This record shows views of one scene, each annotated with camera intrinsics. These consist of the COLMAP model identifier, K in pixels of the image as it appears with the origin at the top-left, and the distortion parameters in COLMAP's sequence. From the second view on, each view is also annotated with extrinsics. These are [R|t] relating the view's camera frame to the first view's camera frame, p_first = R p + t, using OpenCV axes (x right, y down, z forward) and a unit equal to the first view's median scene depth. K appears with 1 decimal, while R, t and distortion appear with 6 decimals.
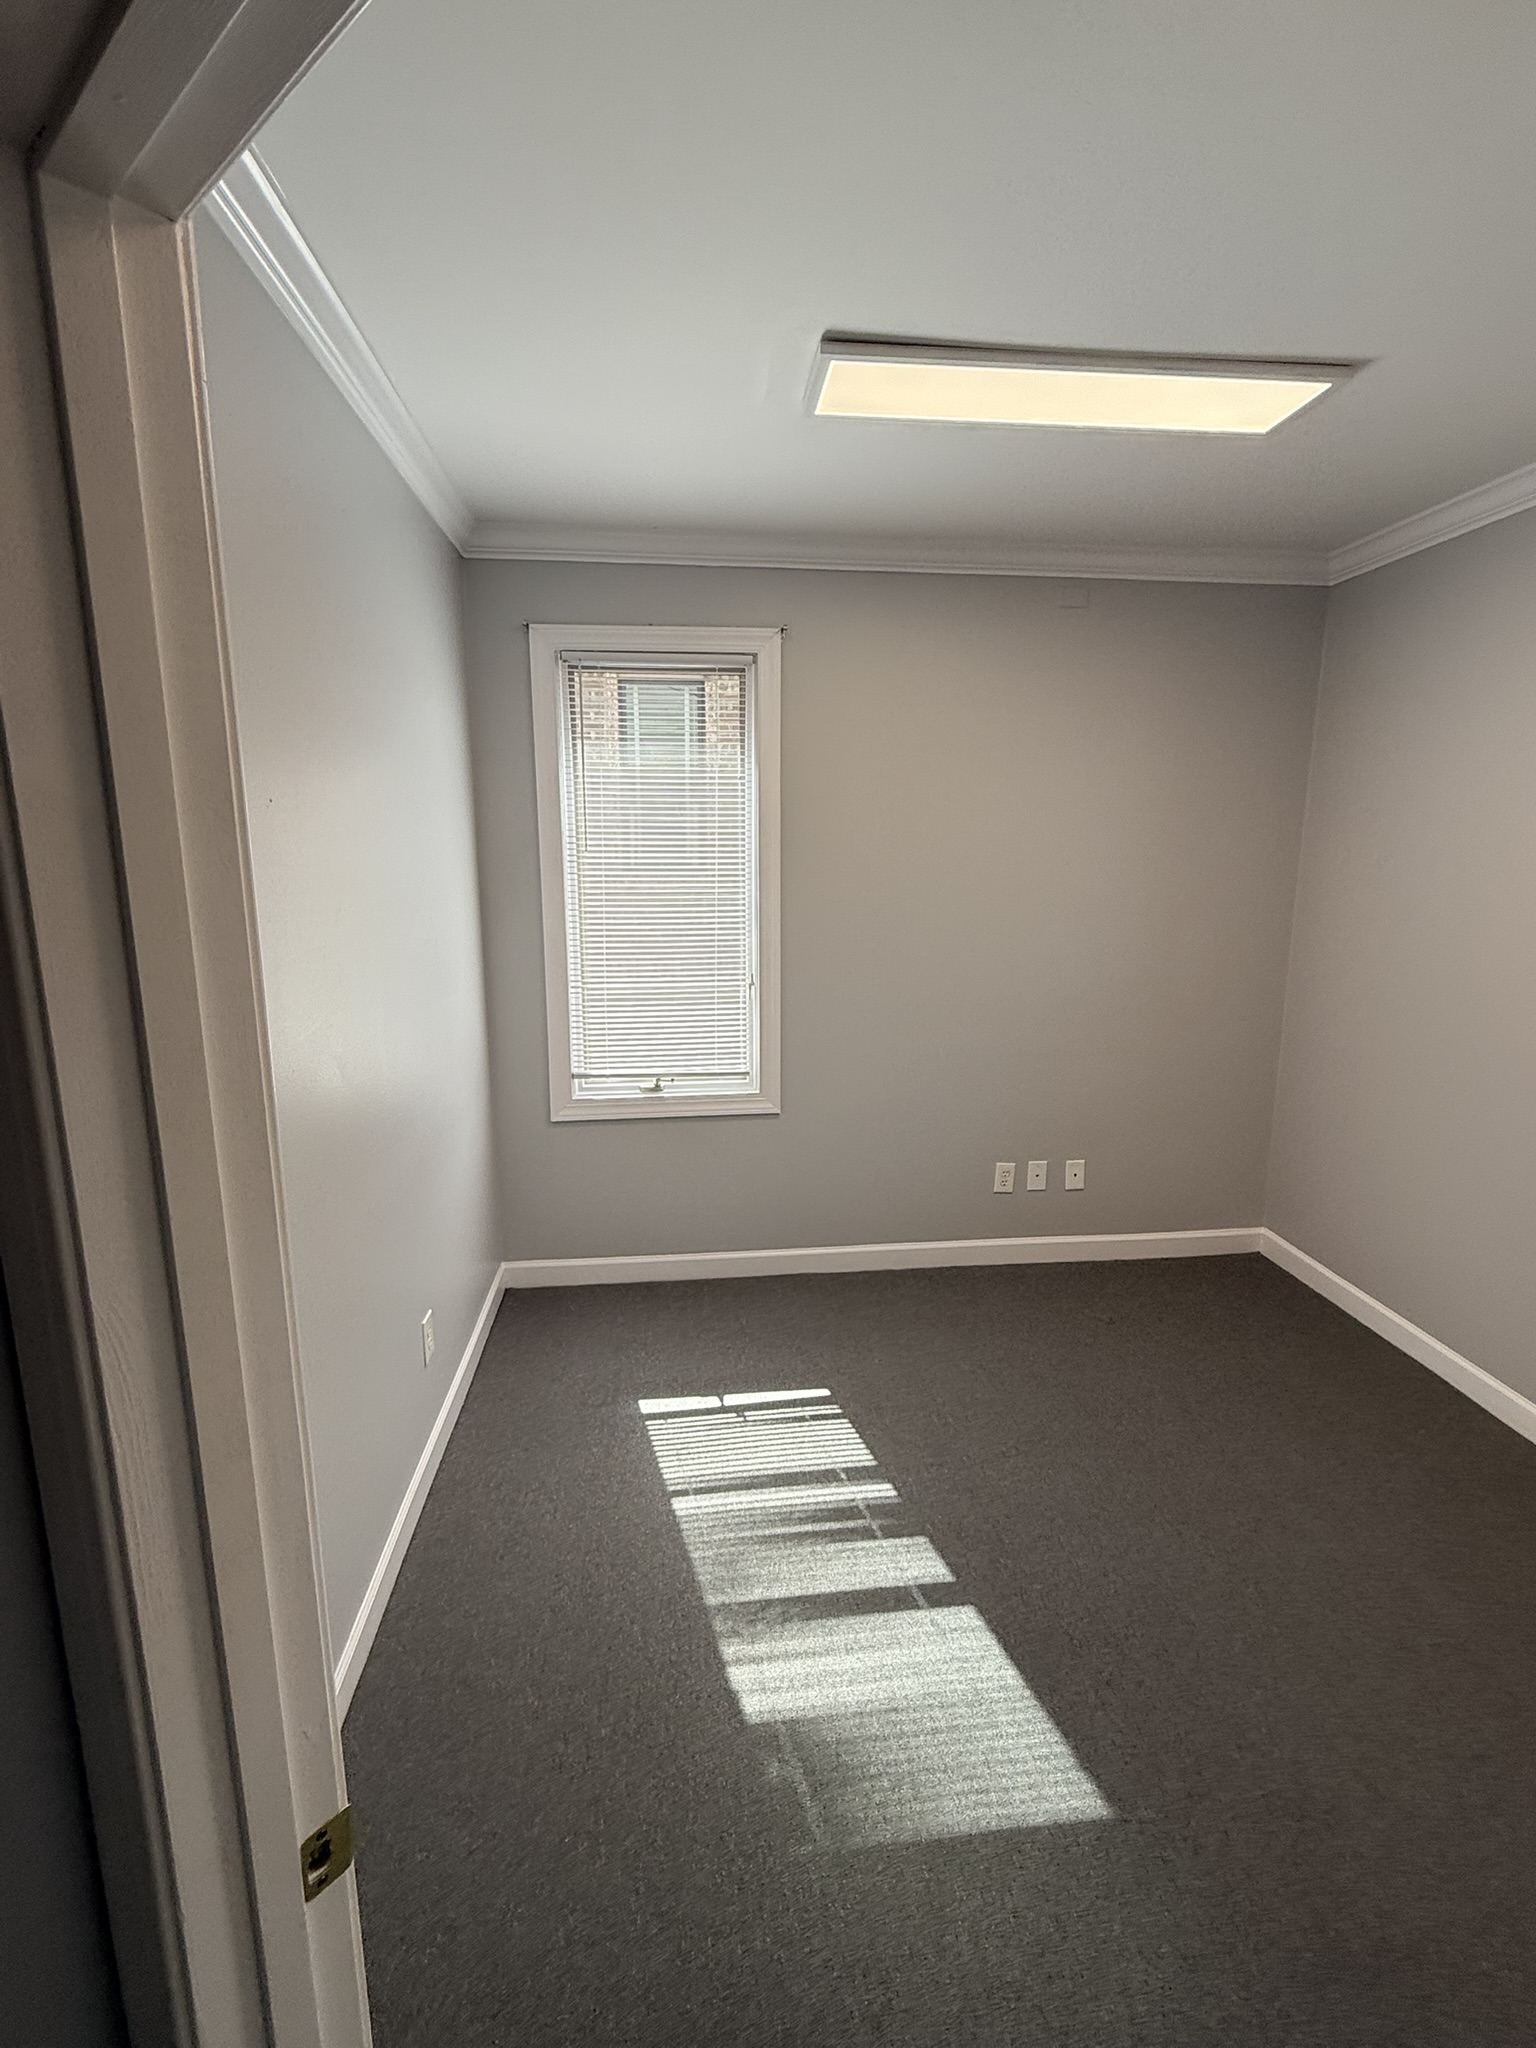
lens RADIAL K [[919.9, 0, 763.5], [0, 919.9, 1021.5], [0, 0, 1]] dist [0.003546, -0.000237]
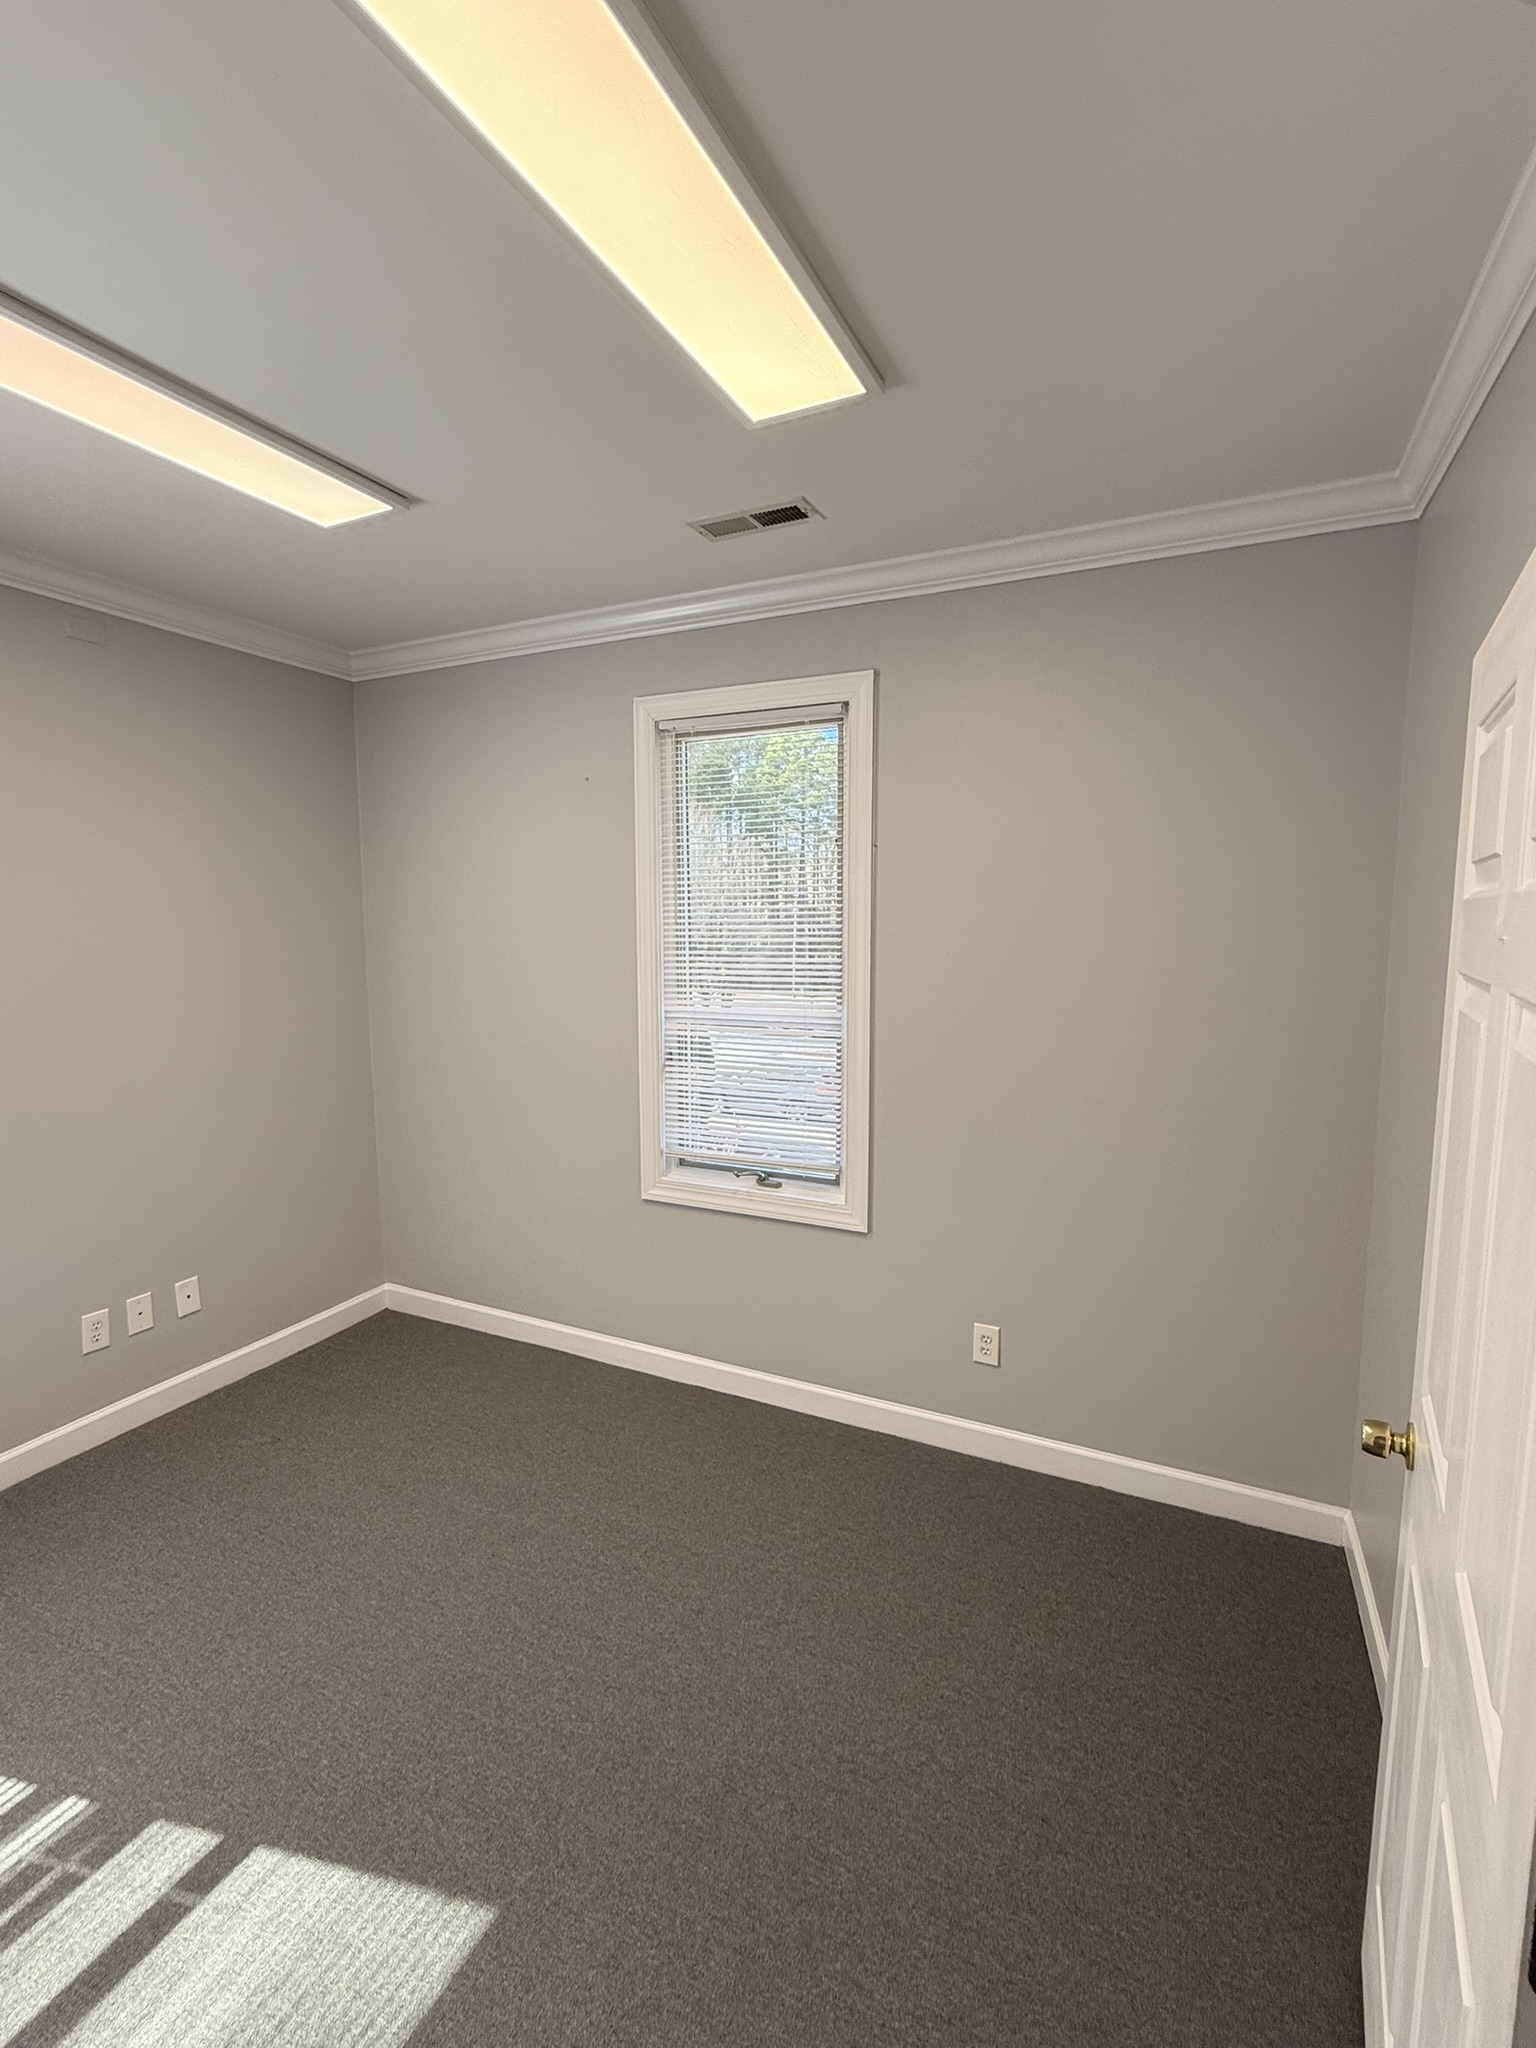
lens RADIAL K [[919.9, 0, 771.5], [0, 919.9, 1029.5], [0, 0, 1]] dist [0.003546, -0.000237]
pose [[0.521389, -0.102149, 0.847183, -0.132230], [0.160656, 0.986806, 0.020110, -0.015046], [-0.838059, 0.125620, 0.530920, 0.089476]]
